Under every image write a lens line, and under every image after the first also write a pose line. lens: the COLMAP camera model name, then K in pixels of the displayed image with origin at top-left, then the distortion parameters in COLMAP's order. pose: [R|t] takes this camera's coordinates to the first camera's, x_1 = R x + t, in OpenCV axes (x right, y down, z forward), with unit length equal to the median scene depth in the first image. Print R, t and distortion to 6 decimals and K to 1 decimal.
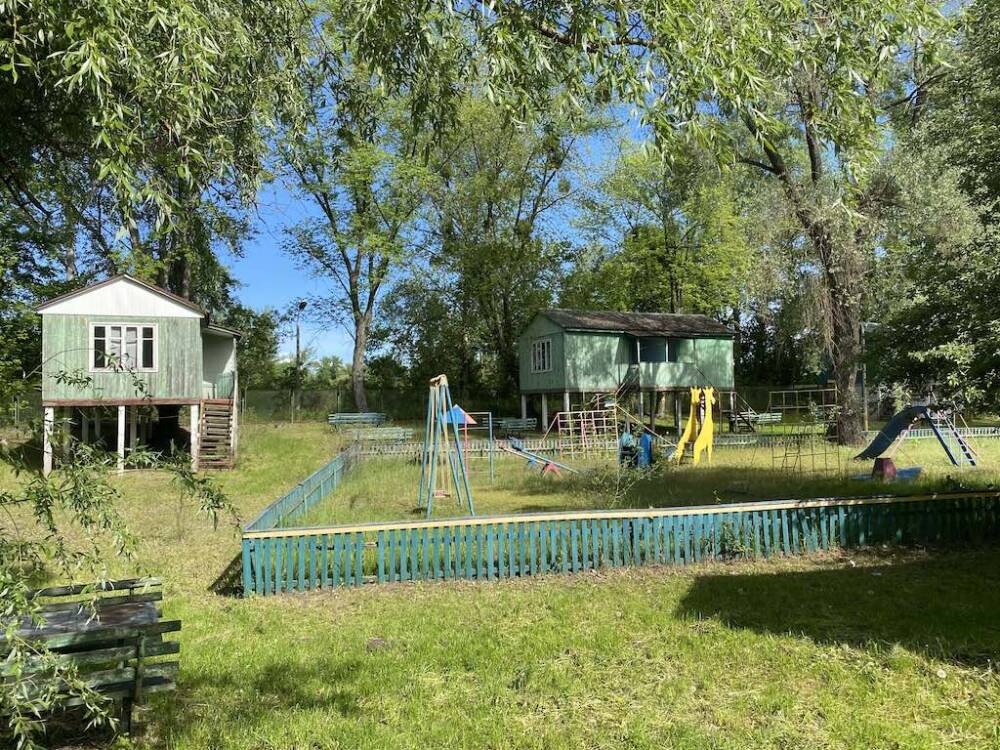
lens RADIAL K [[759.9, 0, 500.8], [0, 759.9, 372.6], [0, 0, 1]] dist [0.072703, 0.001298]
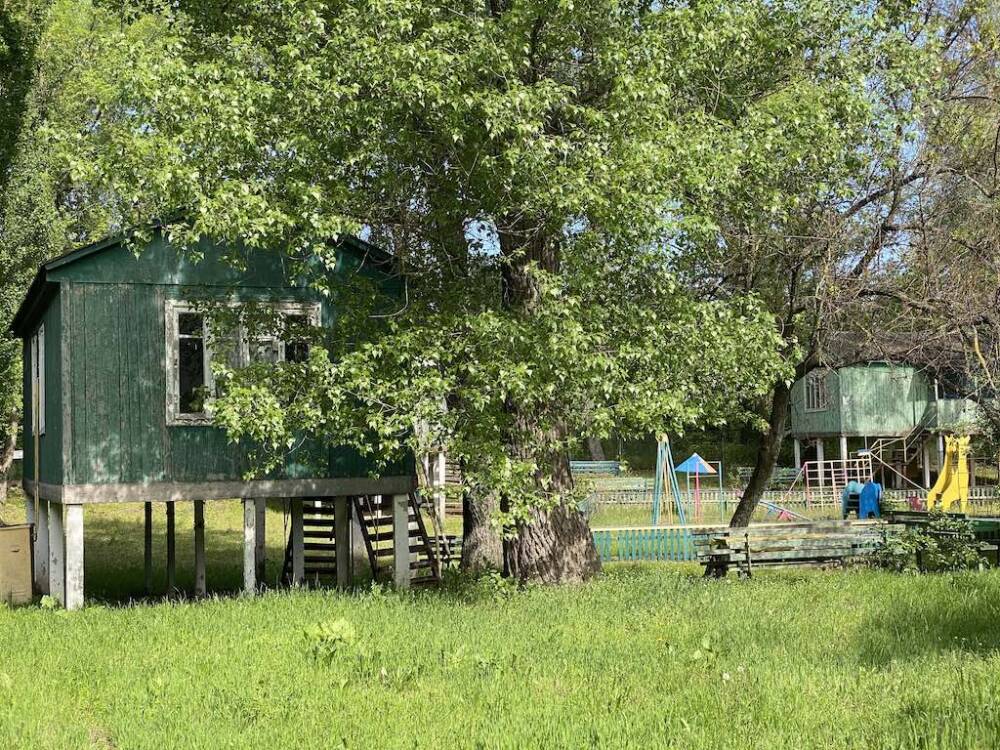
lens RADIAL K [[1514.5, 0, 499.7], [0, 1514.5, 374.9], [0, 0, 1]] dist [-0.009650, 0.000000]
pose [[0.972920, -0.004503, -0.231099, 0.103785], [0.004474, 0.999990, -0.000650, -0.040562], [0.231100, -0.000402, 0.972930, -0.671114]]
